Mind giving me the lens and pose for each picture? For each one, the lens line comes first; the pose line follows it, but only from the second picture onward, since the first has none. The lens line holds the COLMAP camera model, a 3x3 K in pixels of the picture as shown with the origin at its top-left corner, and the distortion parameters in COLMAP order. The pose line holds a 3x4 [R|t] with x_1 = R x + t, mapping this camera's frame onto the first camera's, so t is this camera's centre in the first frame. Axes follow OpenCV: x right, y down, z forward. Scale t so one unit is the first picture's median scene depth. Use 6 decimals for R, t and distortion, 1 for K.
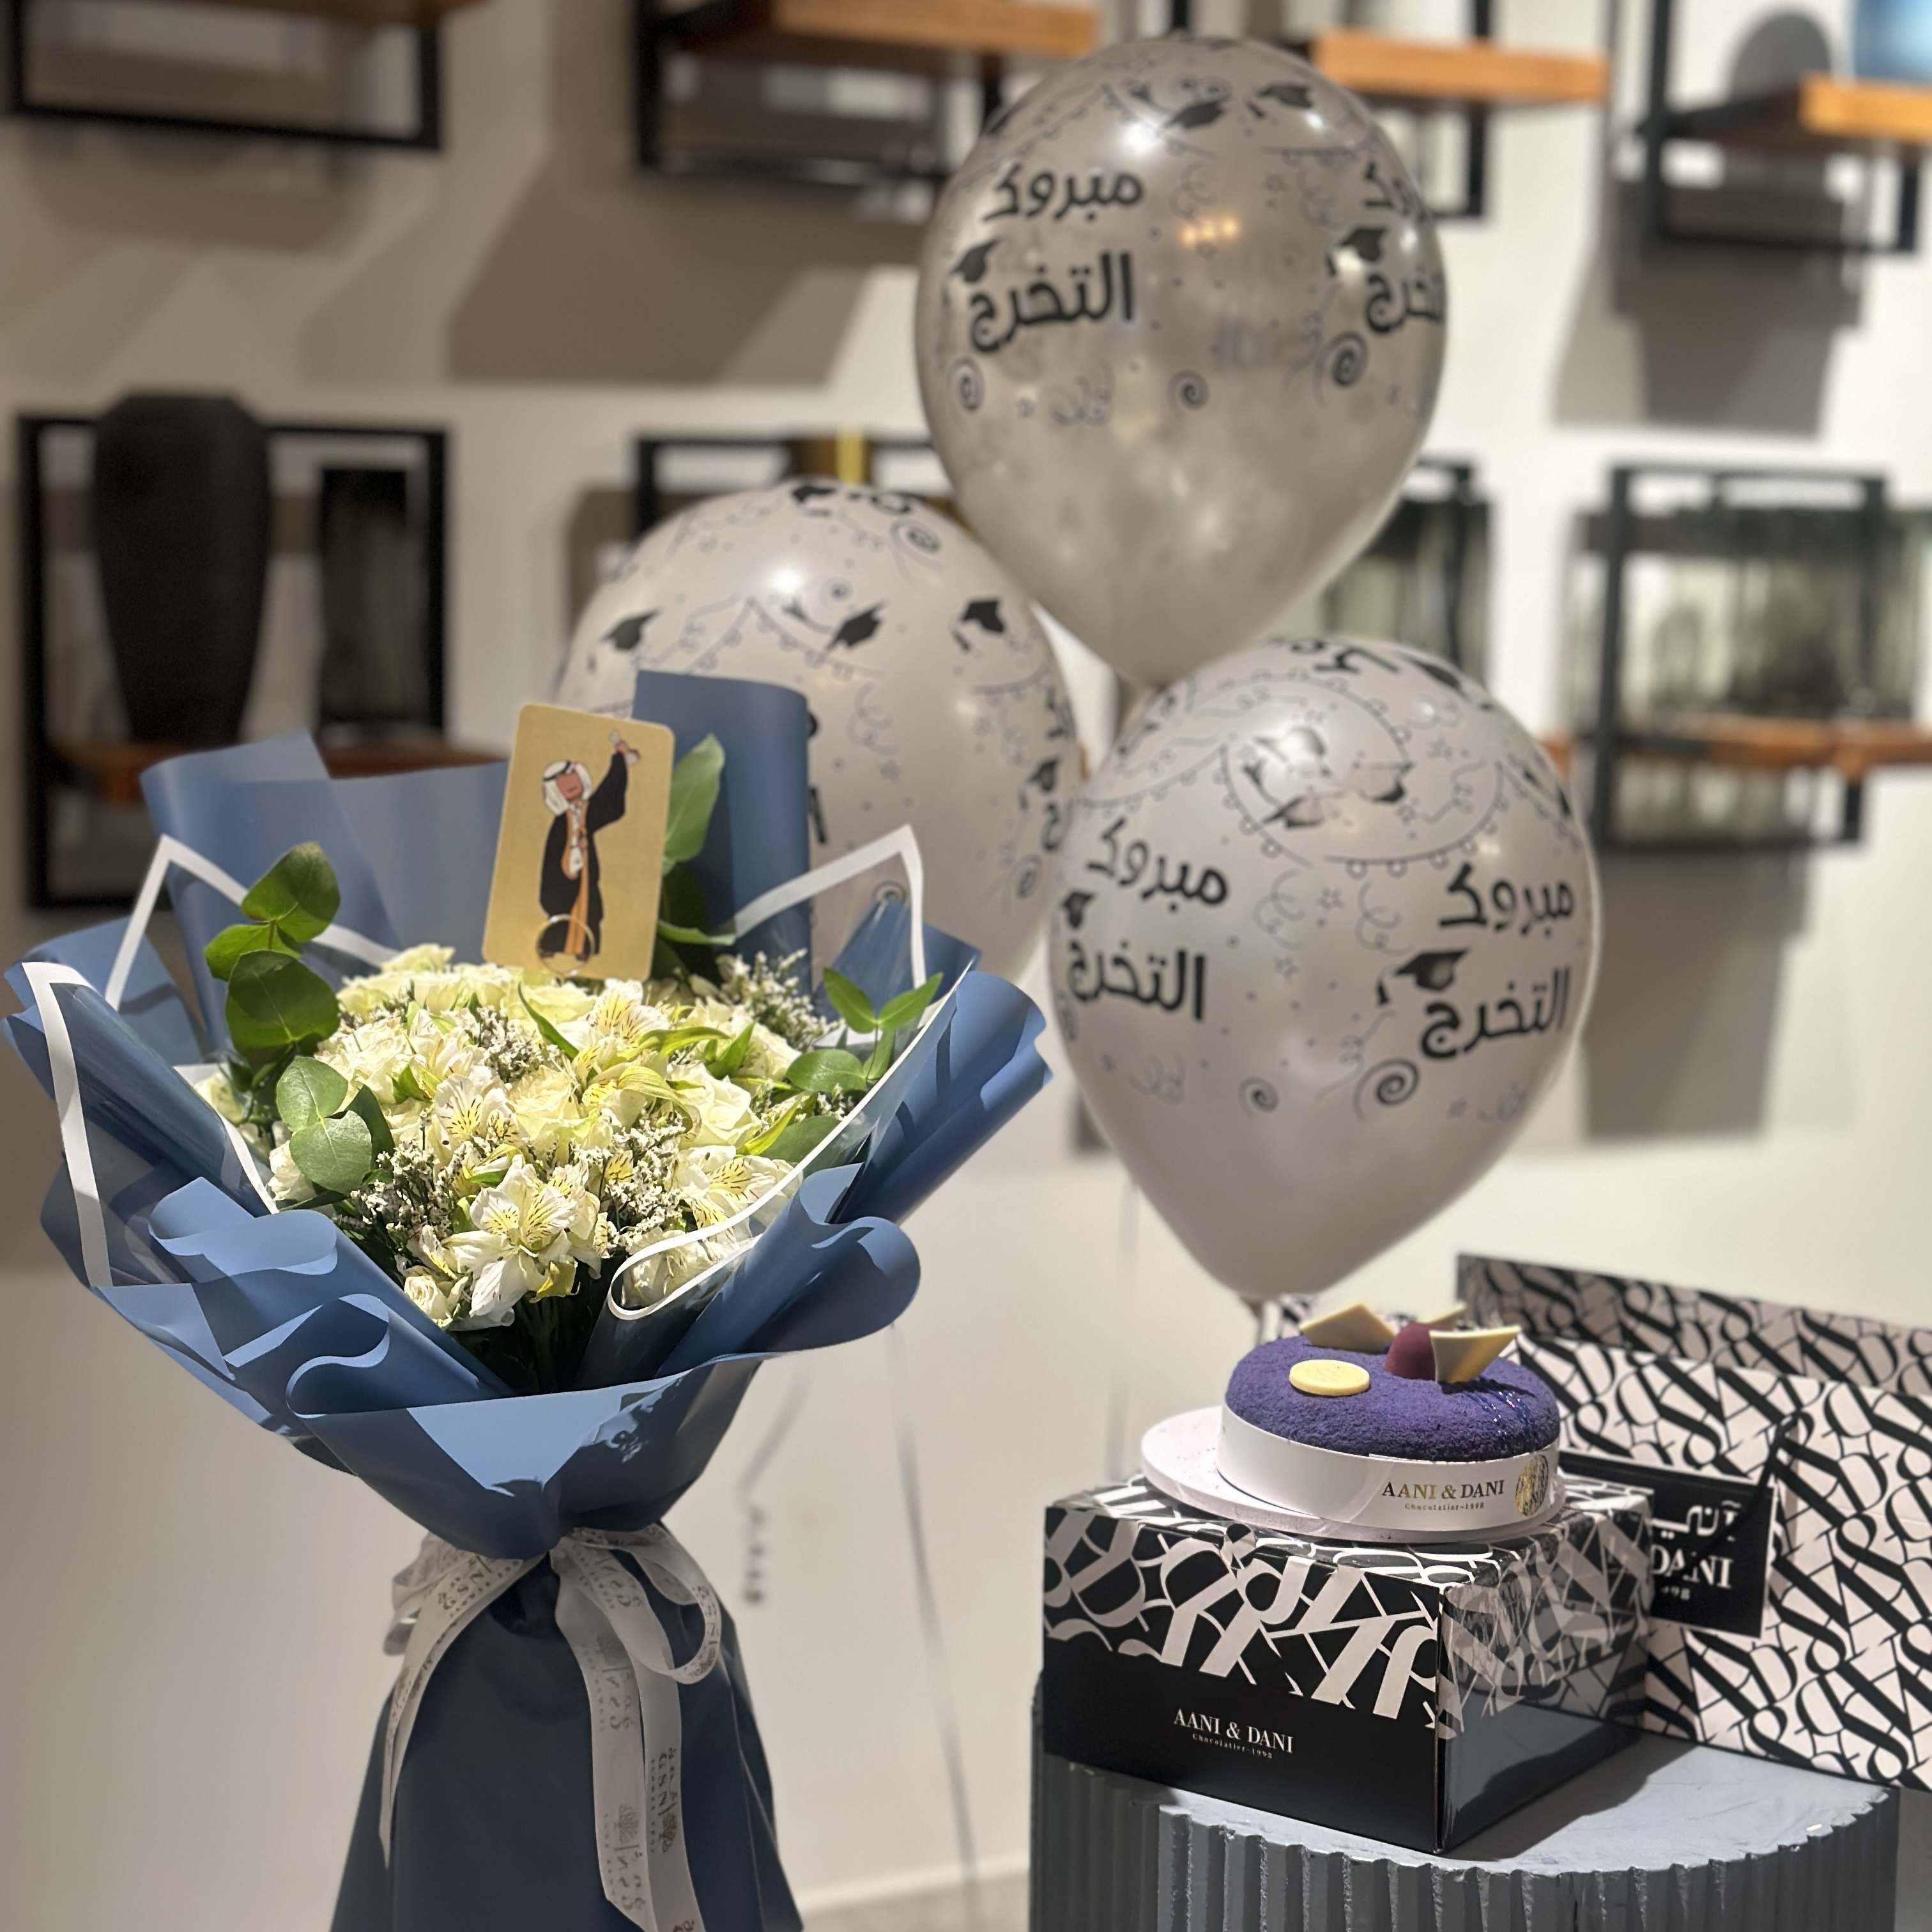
lens RADIAL K [[3784.2, 0, 813.0], [0, 3784.2, 962.7], [0, 0, 1]] dist [0.032621, 0.162631]
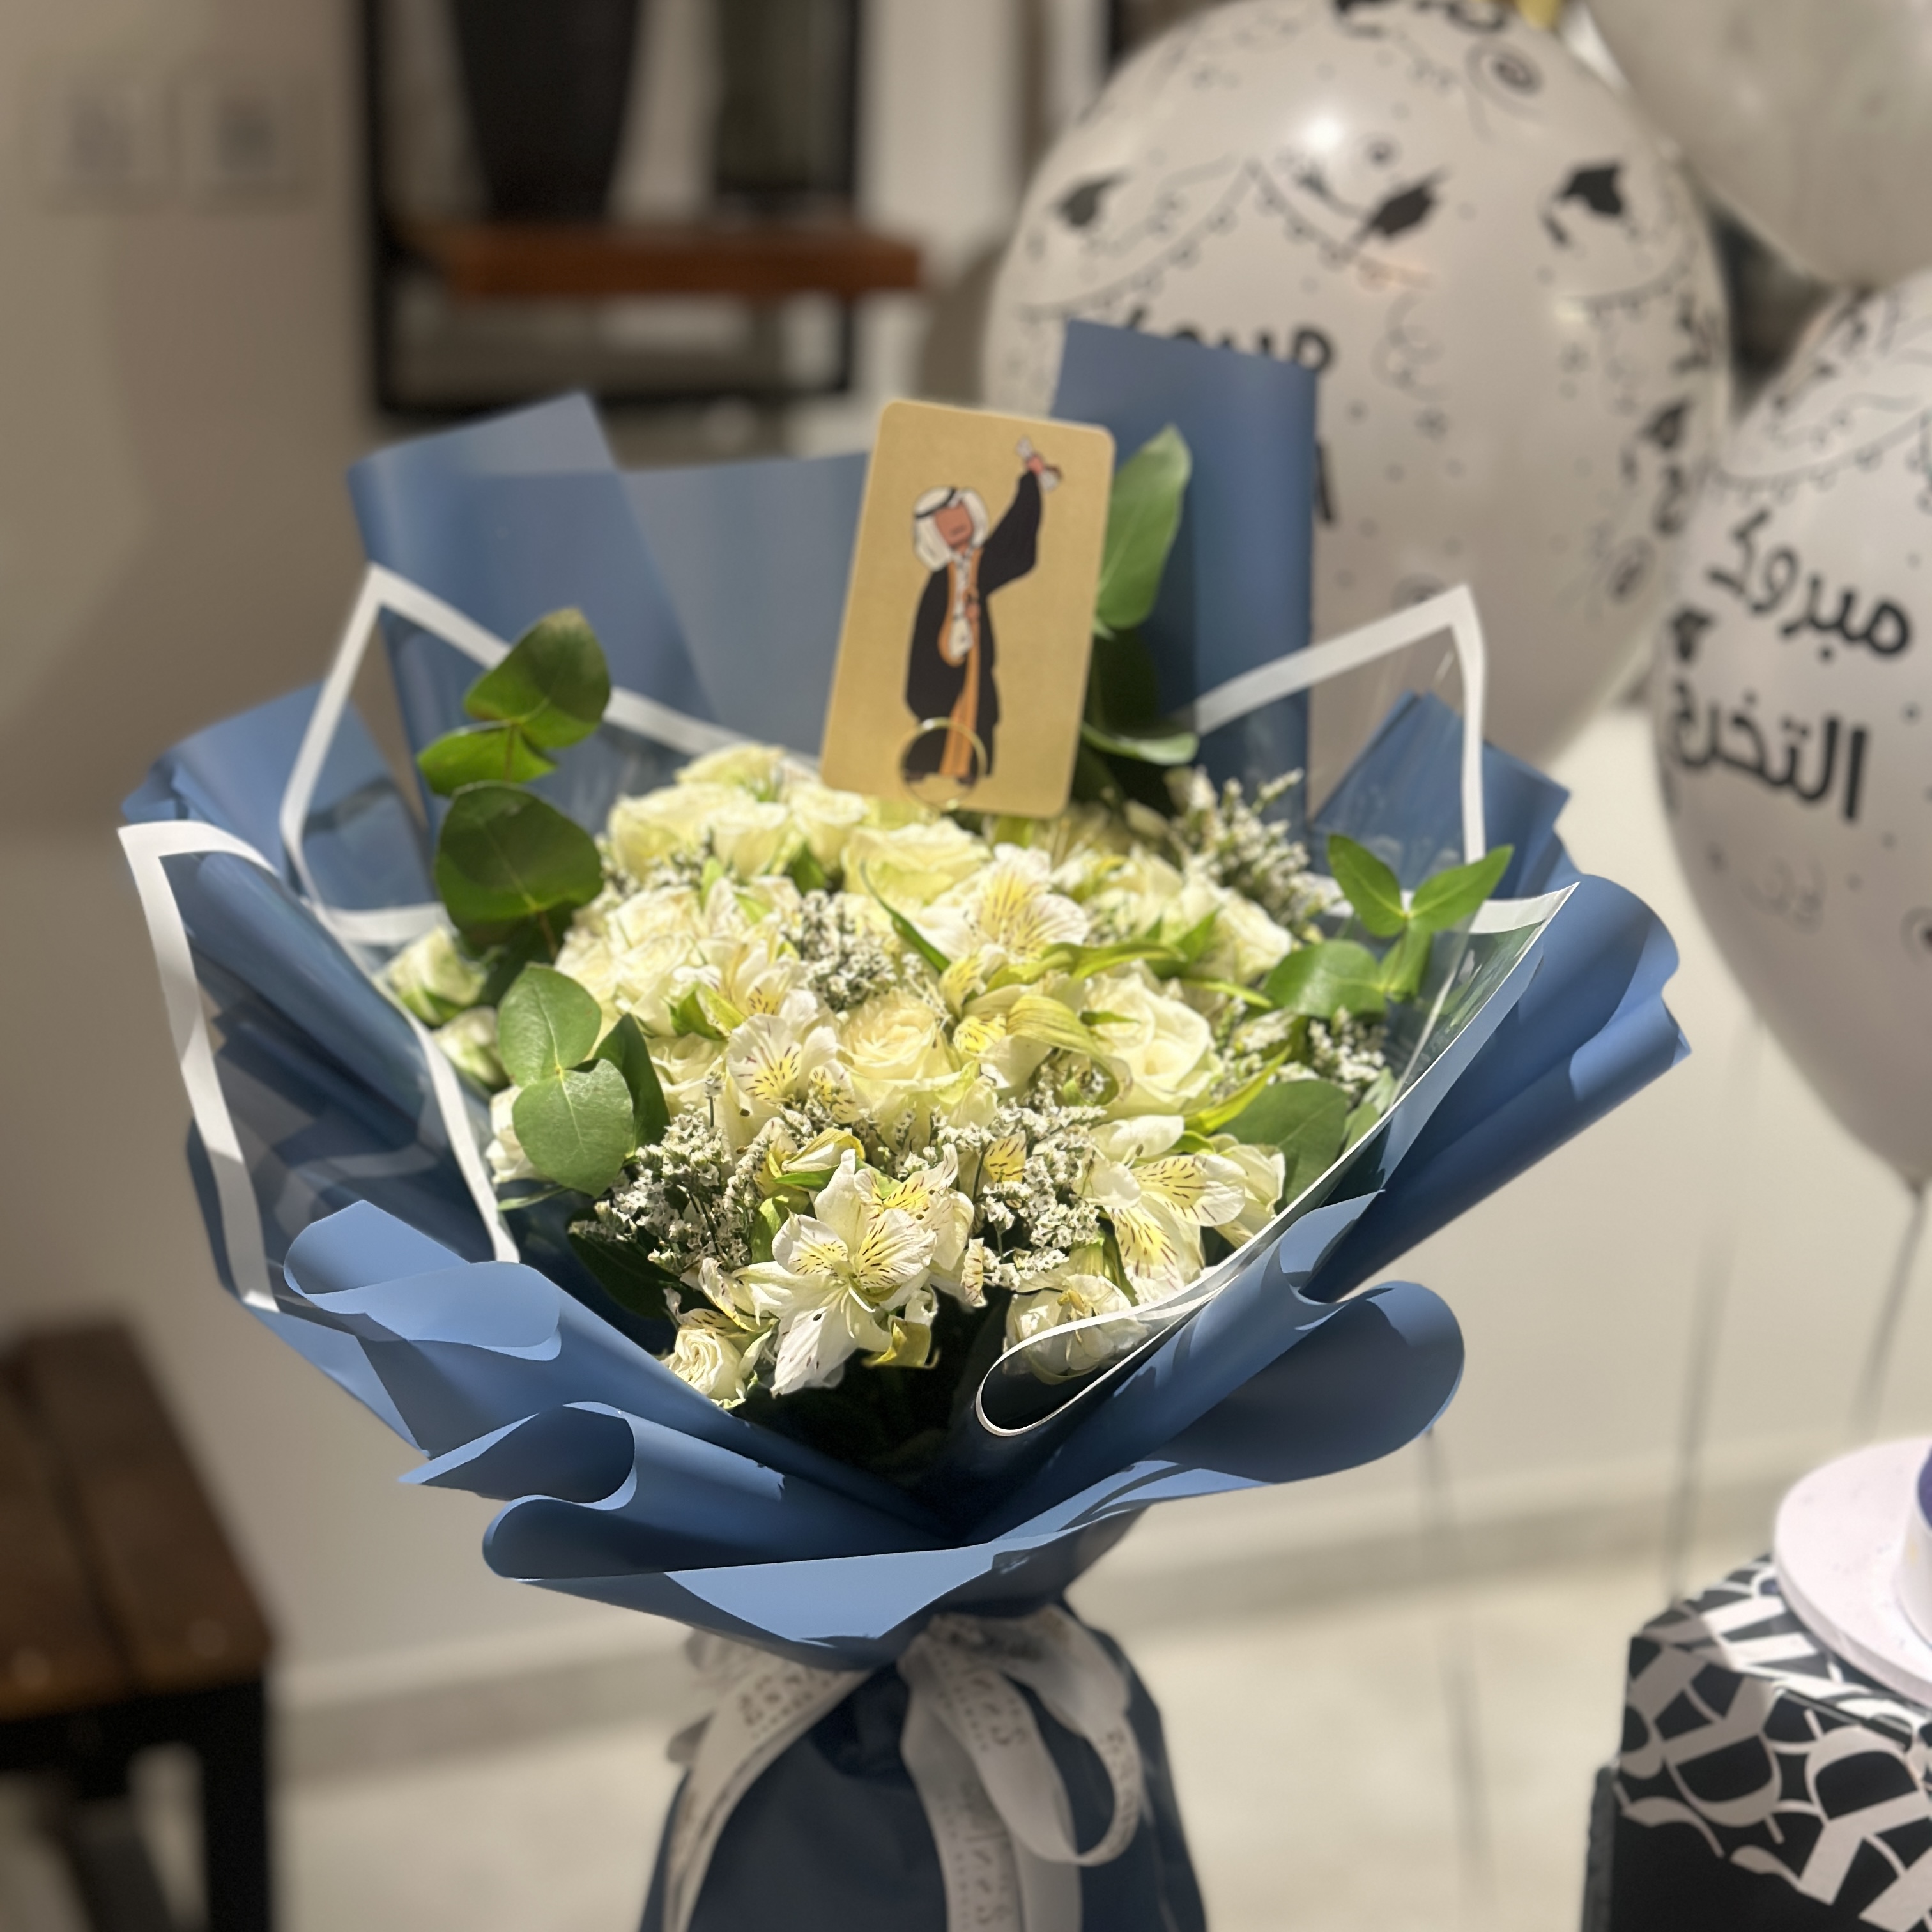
lens RADIAL K [[3784.2, 0, 813.0], [0, 3784.2, 962.7], [0, 0, 1]] dist [0.032621, 0.162631]
pose [[0.992285, 0.036229, -0.118567, -0.007121], [-0.015402, 0.984965, 0.172064, -0.088241], [0.123019, -0.168910, 0.977924, 0.340625]]
